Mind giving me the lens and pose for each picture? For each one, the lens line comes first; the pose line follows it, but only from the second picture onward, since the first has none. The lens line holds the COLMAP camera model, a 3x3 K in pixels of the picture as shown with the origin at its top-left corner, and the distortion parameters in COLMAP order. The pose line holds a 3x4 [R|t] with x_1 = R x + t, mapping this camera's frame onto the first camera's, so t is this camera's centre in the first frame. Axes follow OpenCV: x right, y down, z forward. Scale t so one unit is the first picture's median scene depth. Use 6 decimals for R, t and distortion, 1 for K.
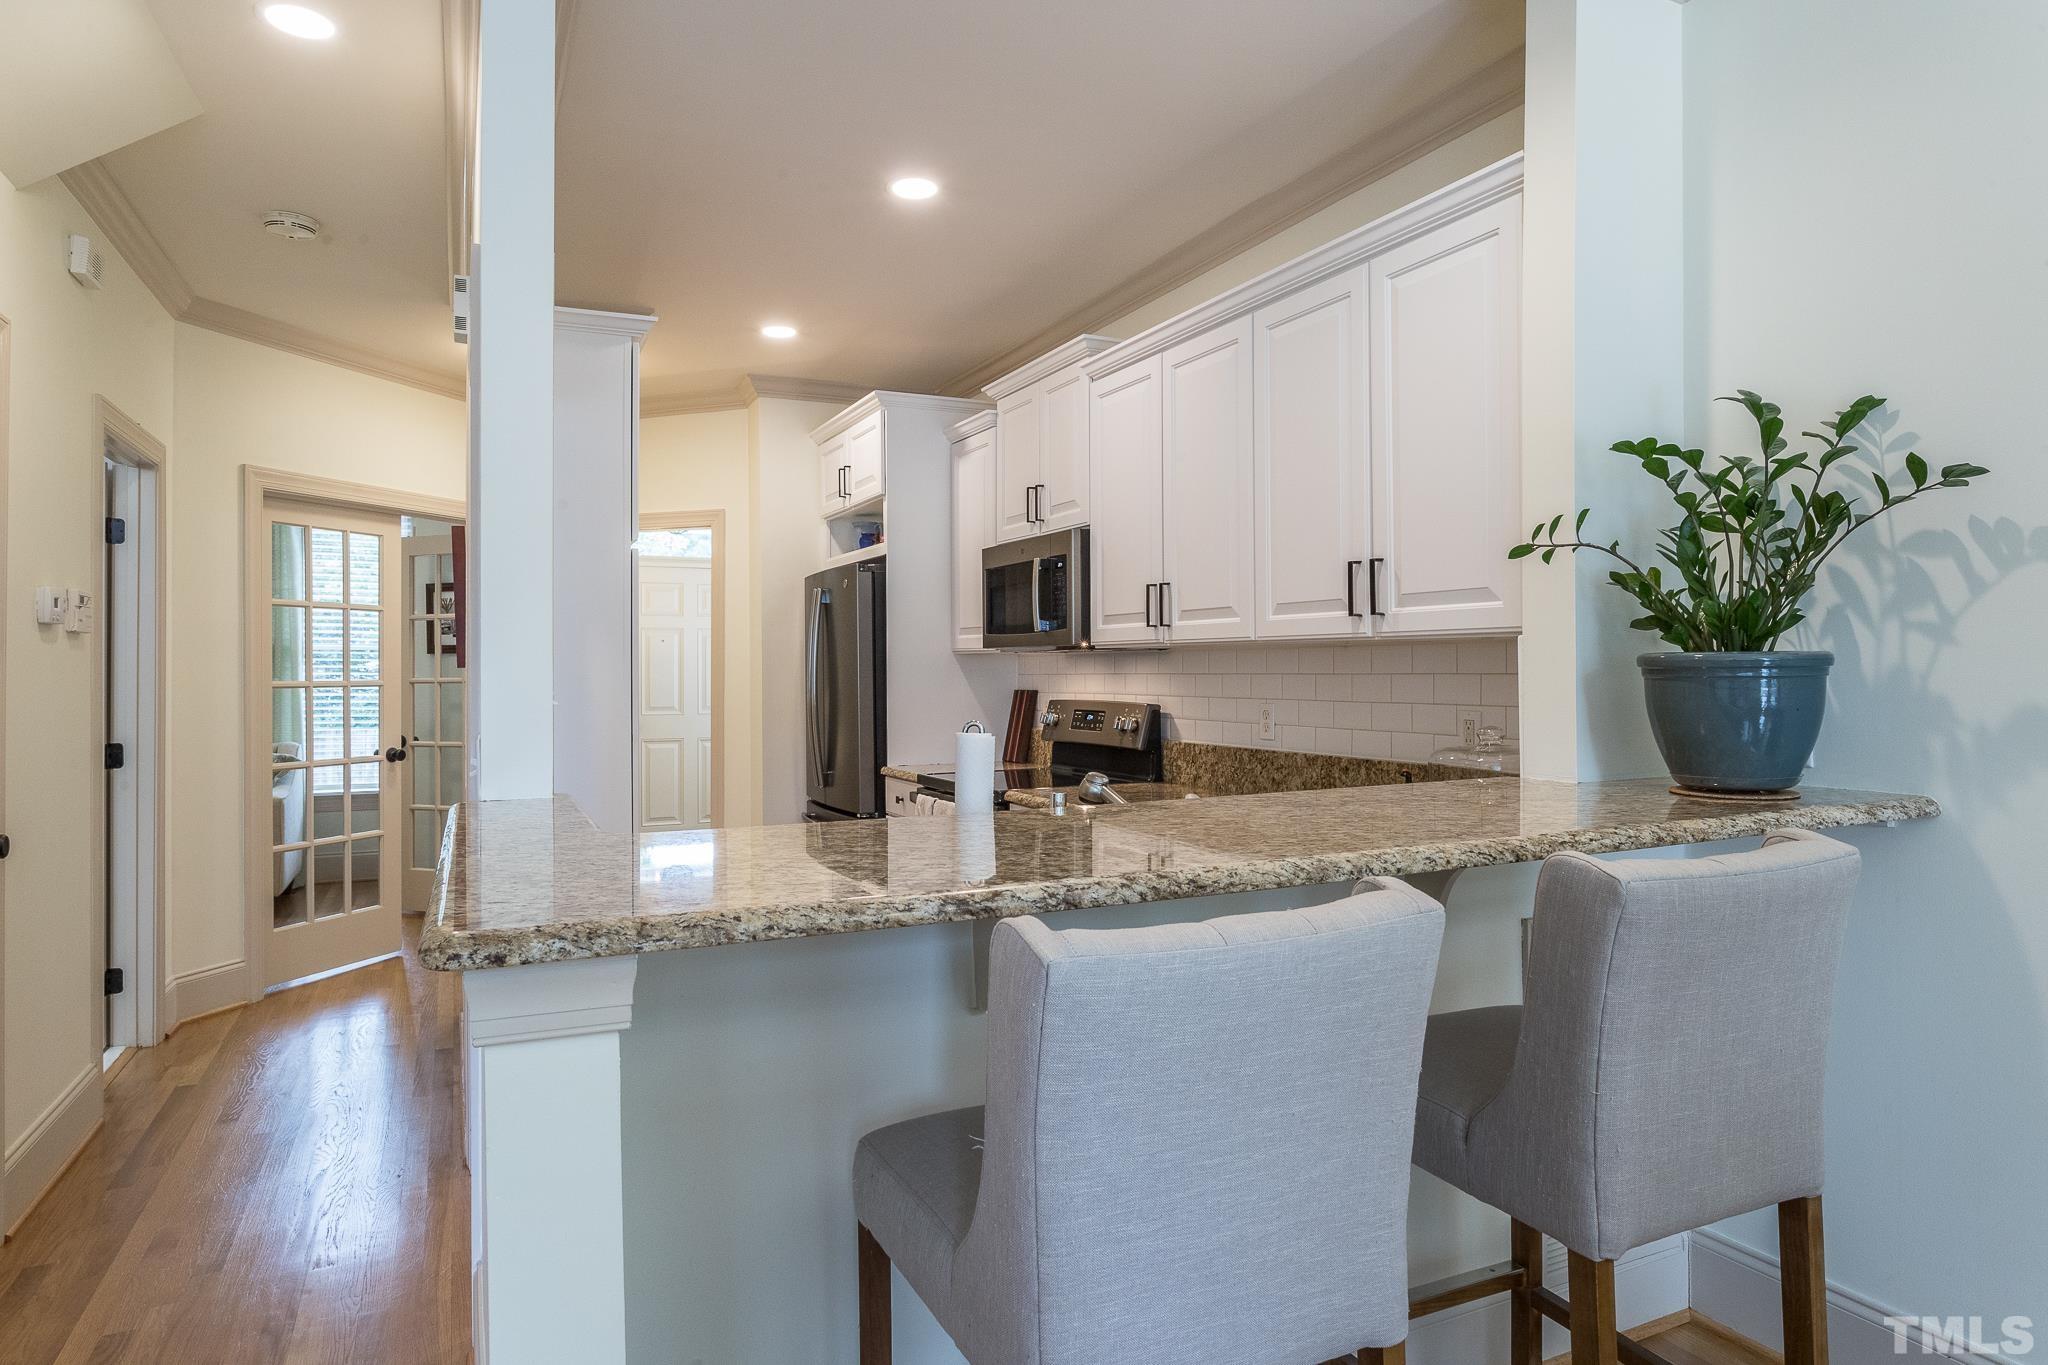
lens RADIAL K [[1178.1, 0, 1022.7], [0, 1178.1, 663.0], [0, 0, 1]] dist [-0.003199, -0.000901]
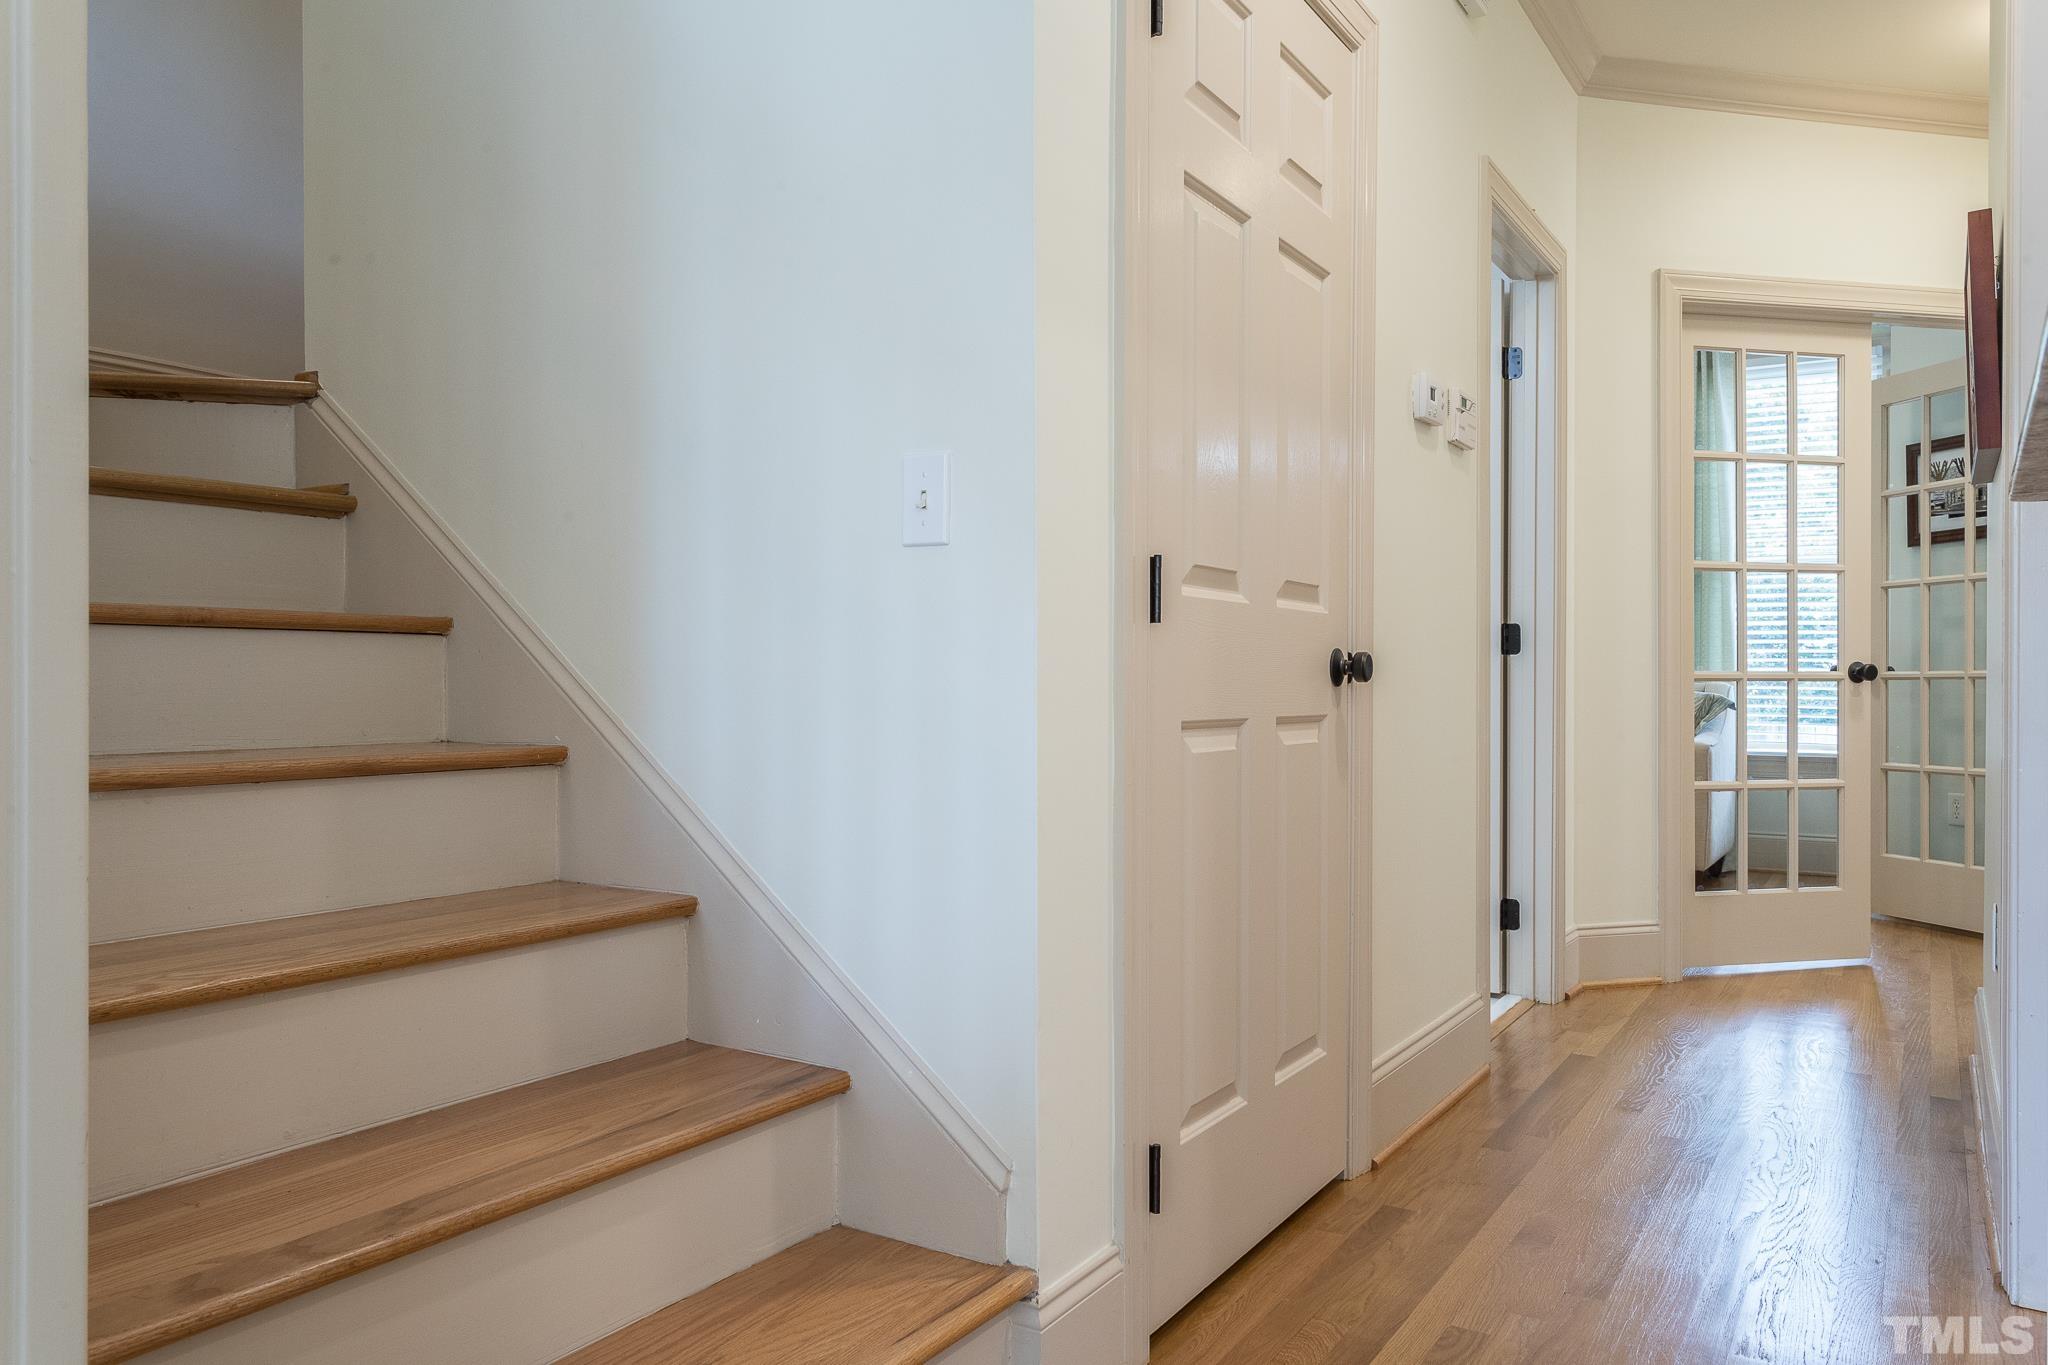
lens RADIAL K [[1436.5, 0, 1024.0], [0, 1436.5, 682.5], [0, 0, 1]] dist [0.004622, -0.000690]
pose [[0.530430, 0.004928, -0.847714, -0.104738], [0.001695, 0.999975, 0.006873, 0.101037], [0.847727, -0.005082, 0.530409, 0.181843]]
